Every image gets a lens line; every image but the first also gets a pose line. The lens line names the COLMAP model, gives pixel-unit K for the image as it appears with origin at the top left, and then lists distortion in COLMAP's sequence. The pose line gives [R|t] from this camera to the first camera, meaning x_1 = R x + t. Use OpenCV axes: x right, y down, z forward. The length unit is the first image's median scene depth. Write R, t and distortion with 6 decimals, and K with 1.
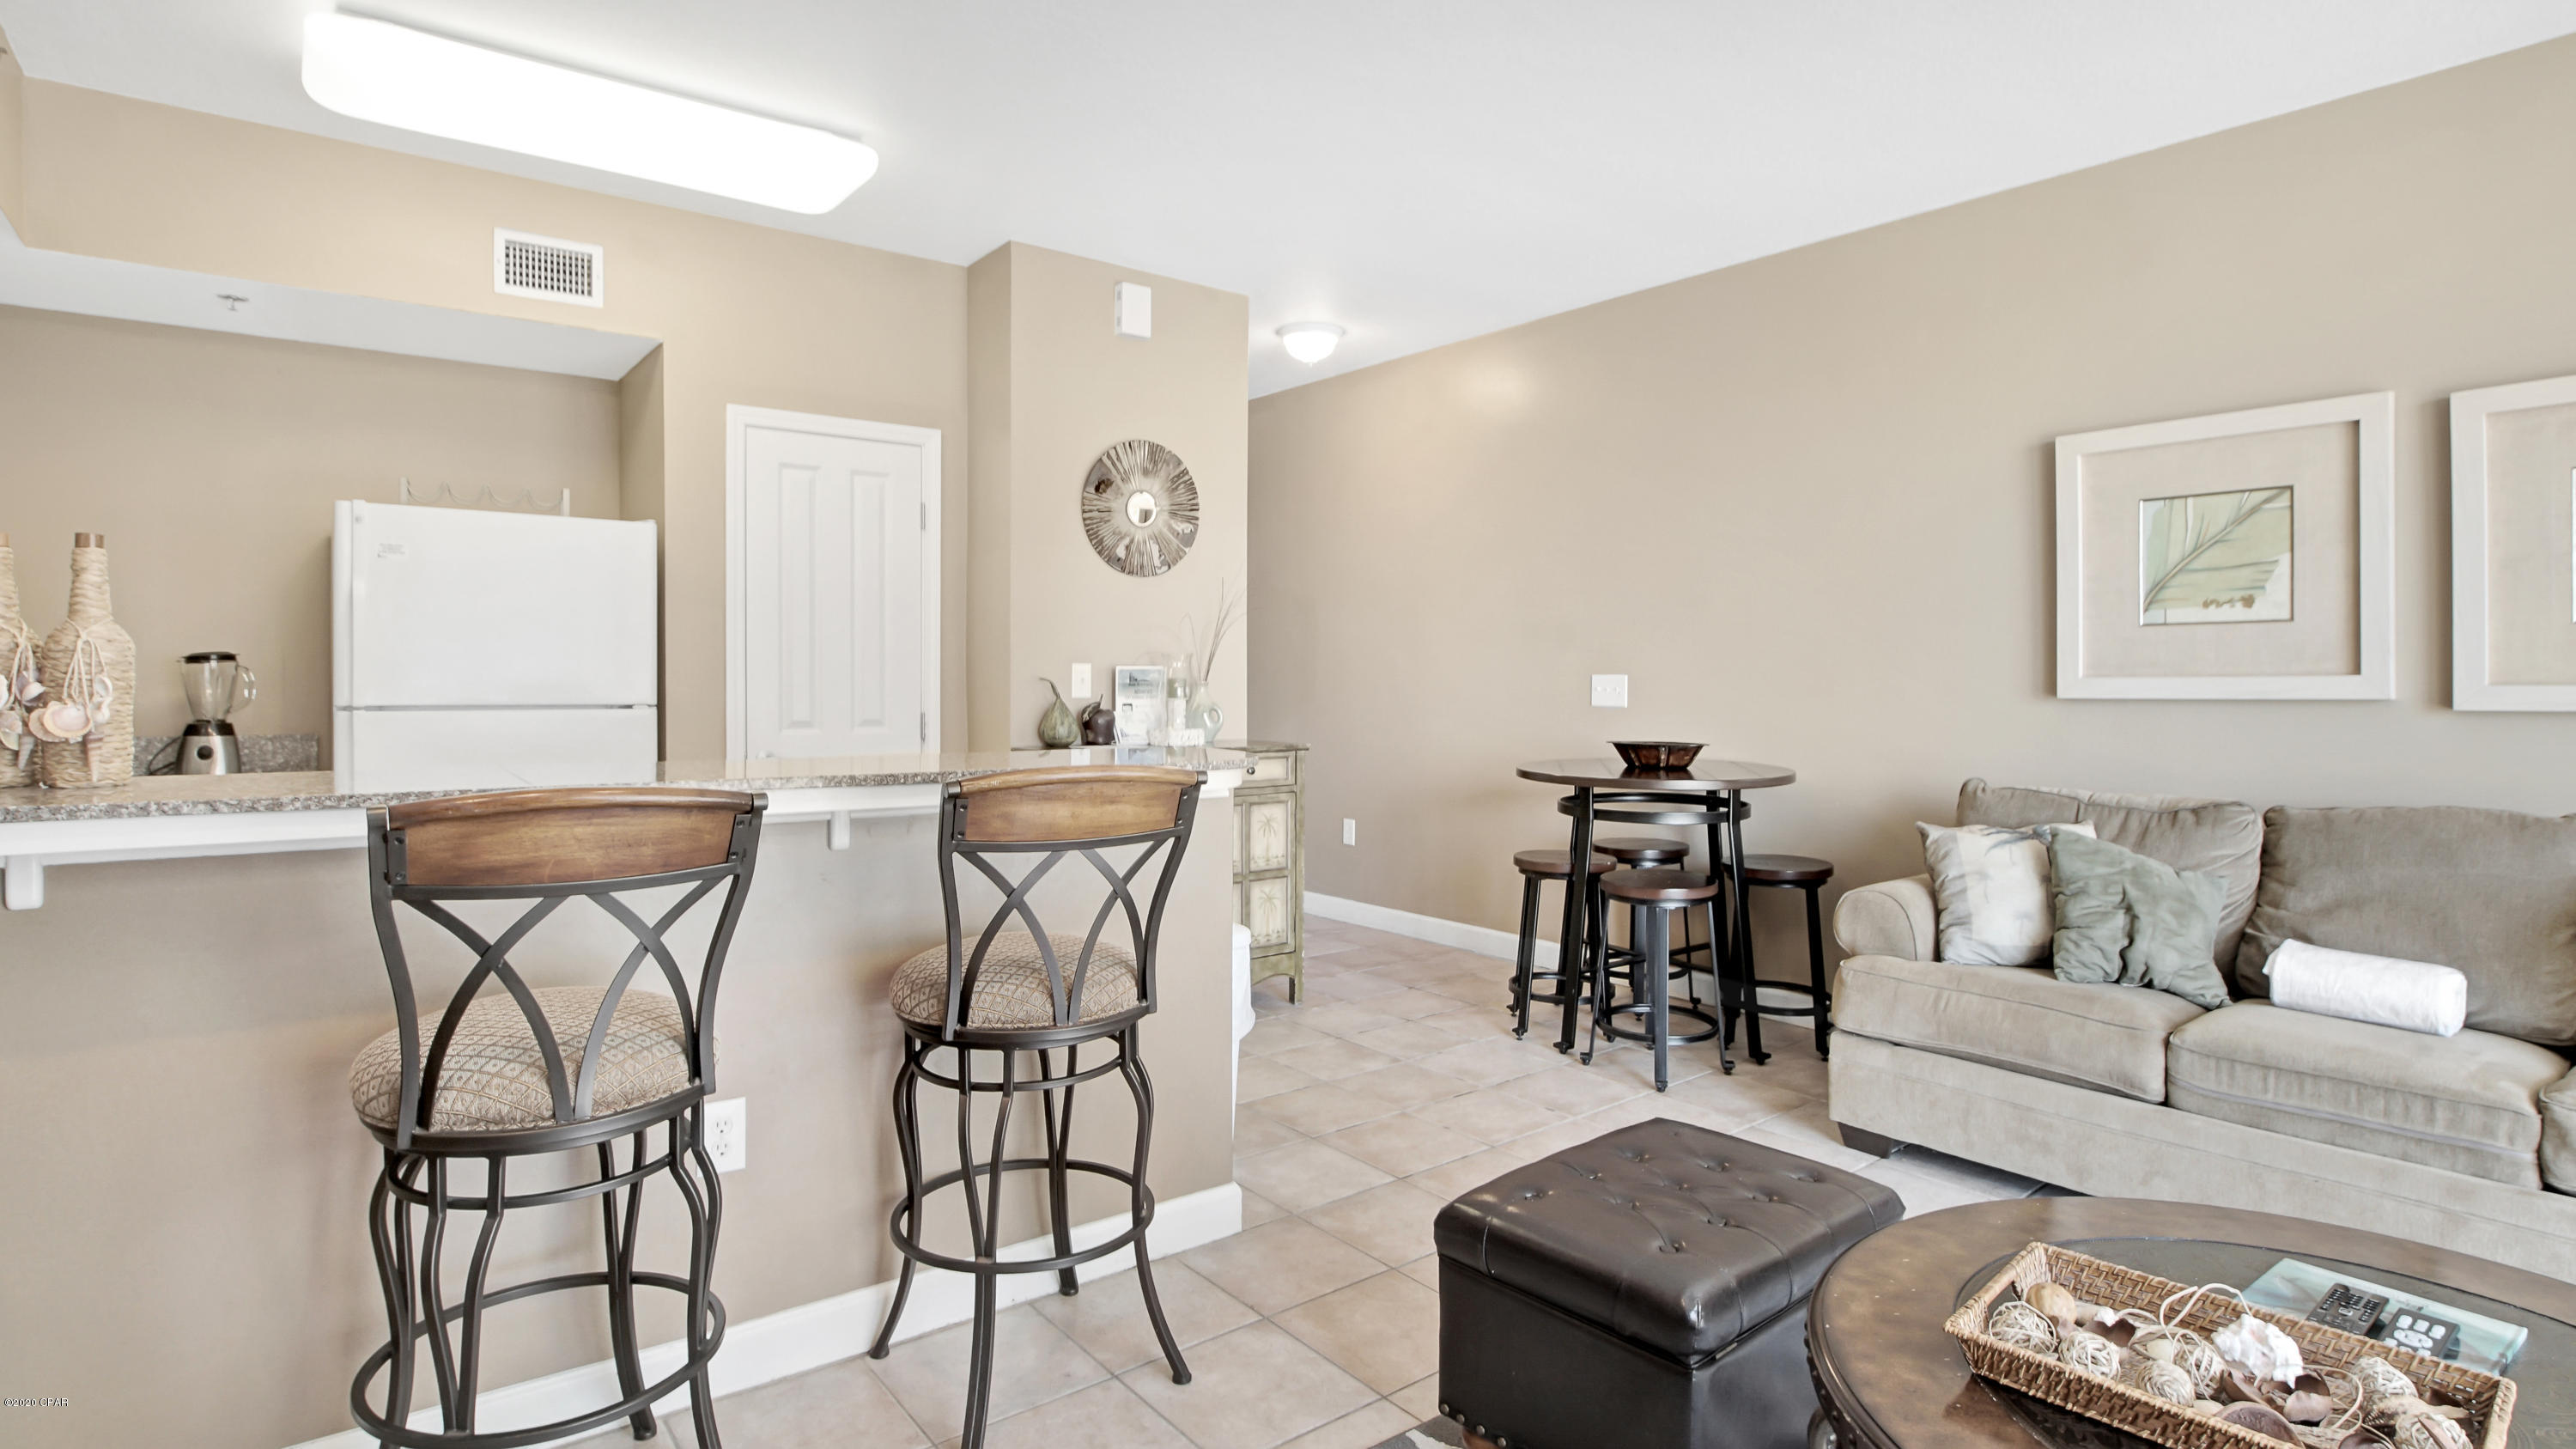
lens RADIAL K [[1262.7, 0, 1284.3], [0, 1262.7, 685.7], [0, 0, 1]] dist [-0.018733, -0.000382]
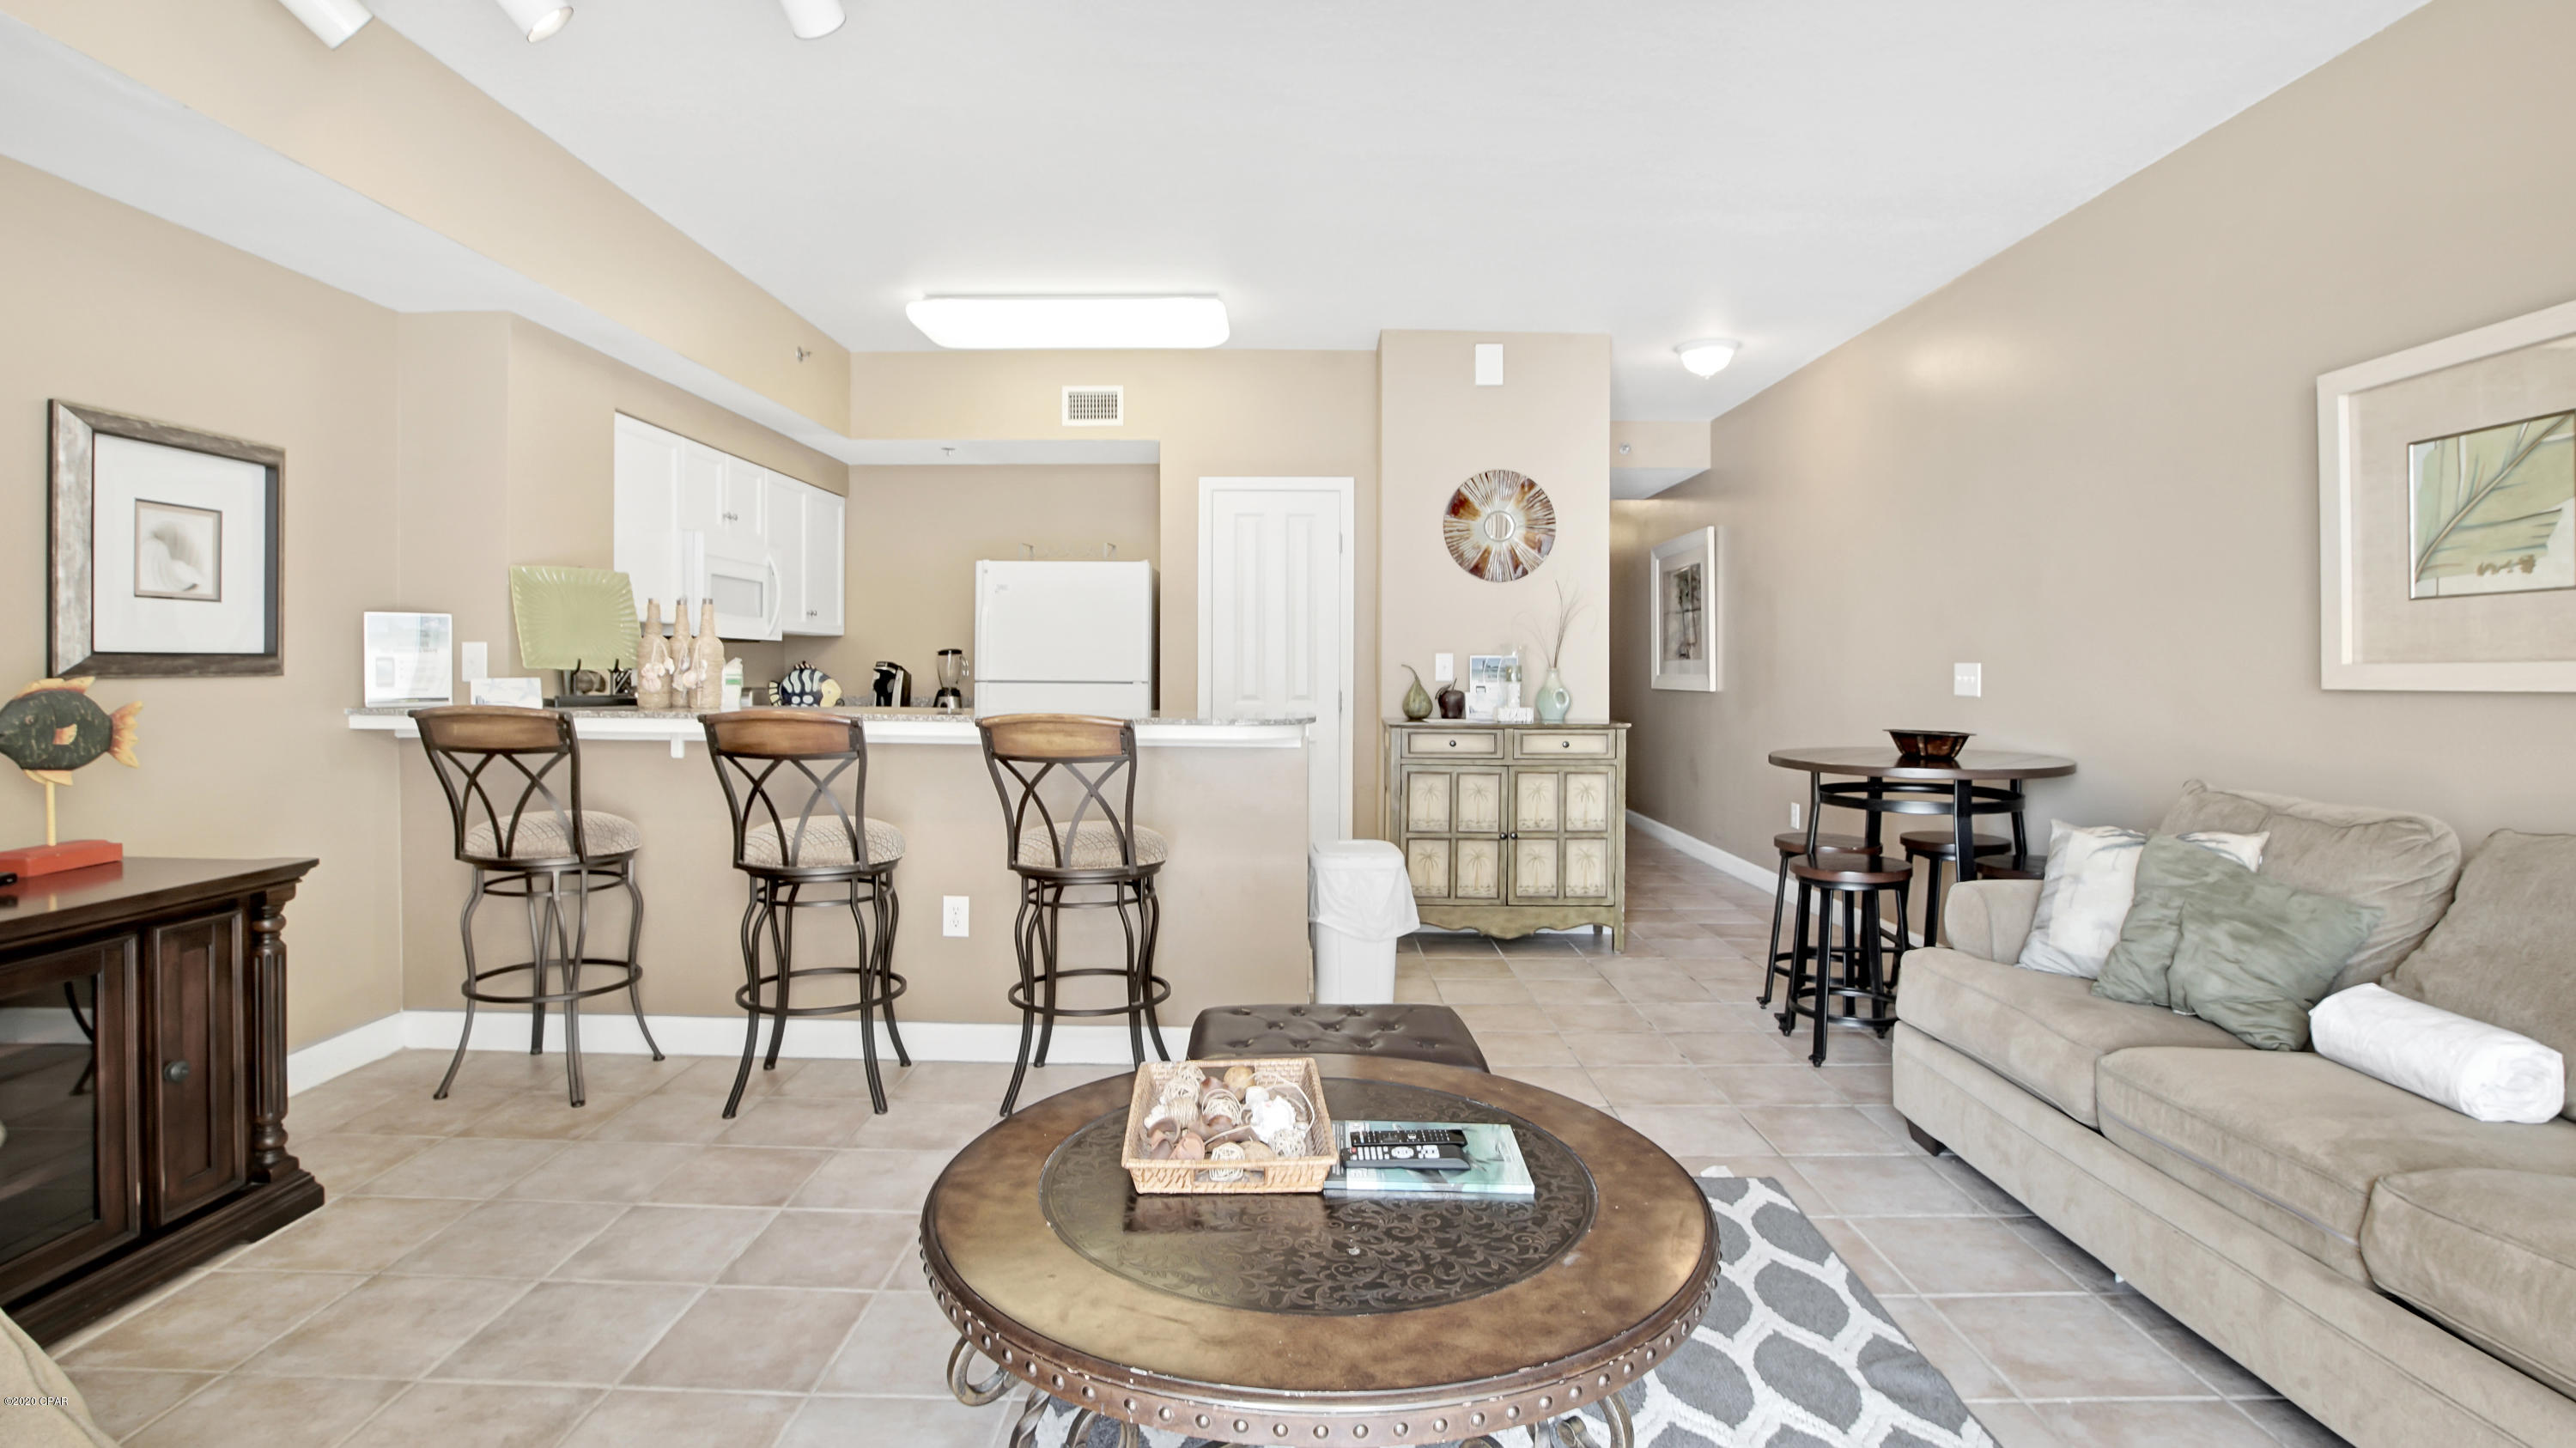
lens RADIAL K [[1175.6, 0, 1280.4], [0, 1175.6, 671.2], [0, 0, 1]] dist [-0.016374, 0.006500]
pose [[0.791647, 0.004351, -0.610963, 0.516655], [-0.007029, 0.999973, -0.001987, 0.004230], [0.610938, 0.005868, 0.791657, -0.029975]]
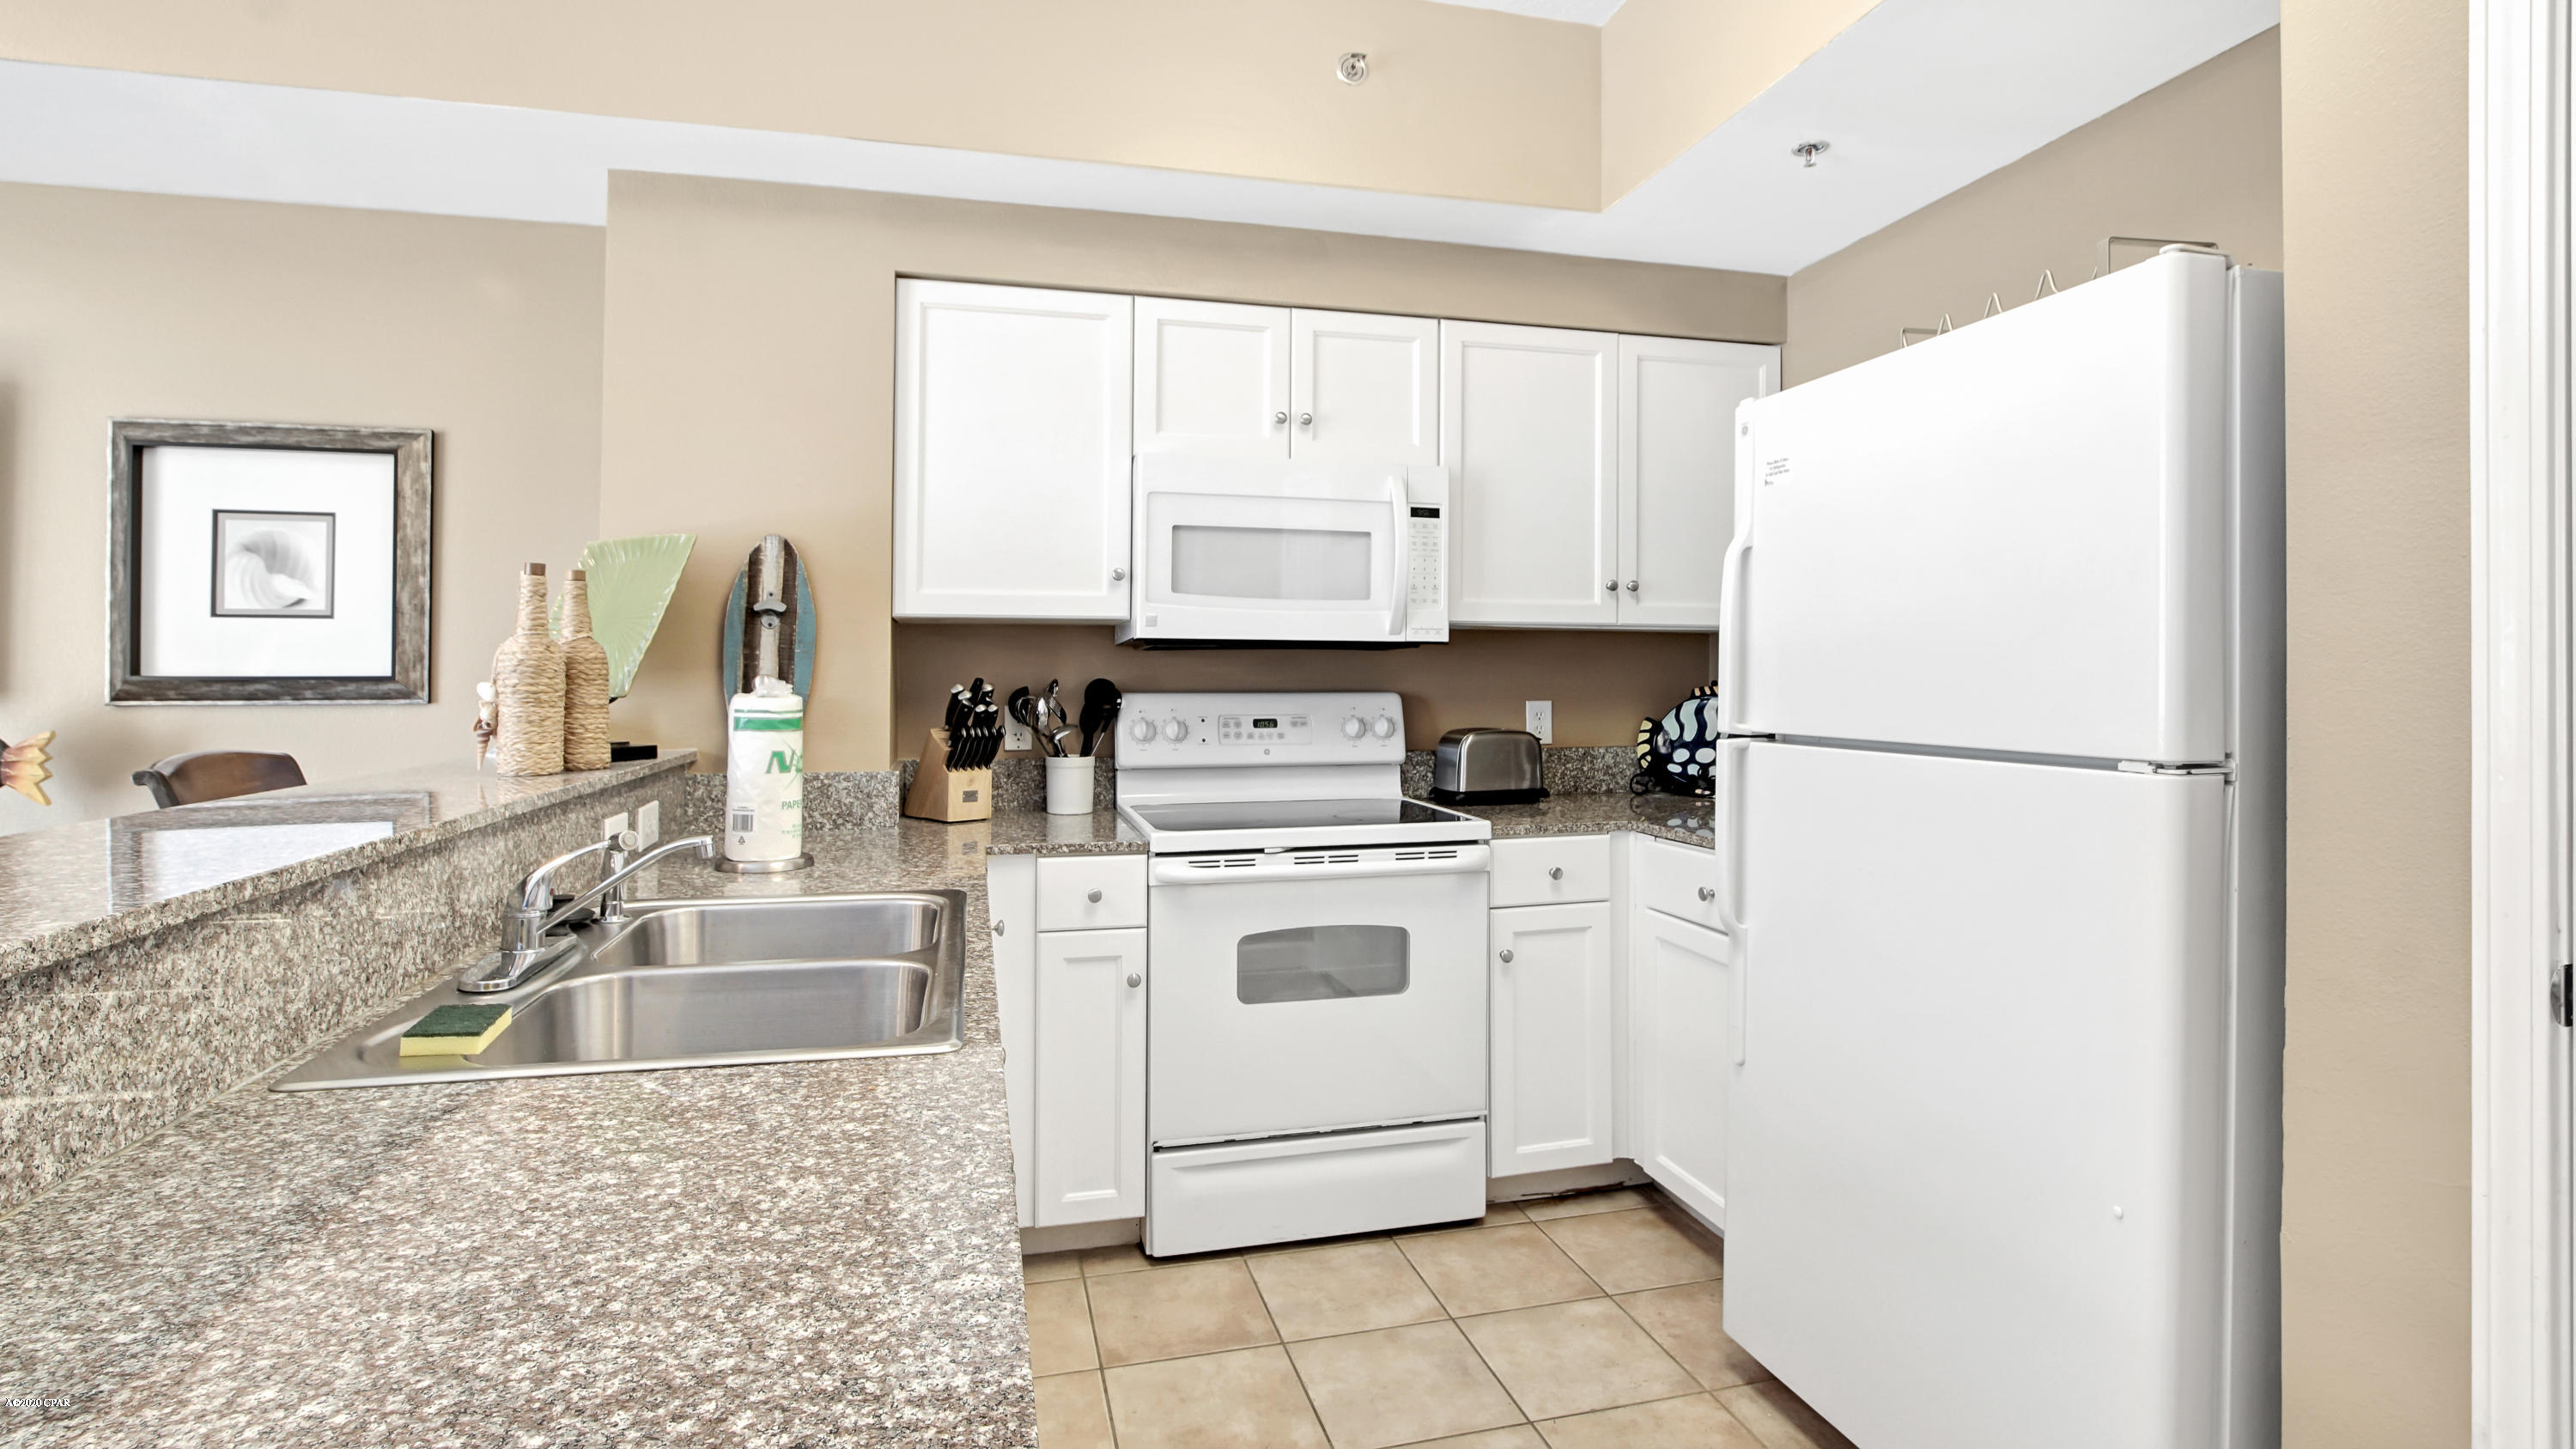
lens RADIAL K [[1175.6, 0, 1280.4], [0, 1175.6, 671.7], [0, 0, 1]] dist [-0.016374, 0.006500]
pose [[-0.391242, -0.002667, -0.920284, -0.108141], [-0.007121, 0.999975, 0.000129, -0.011194], [0.920260, 0.006604, -0.391251, 0.920769]]
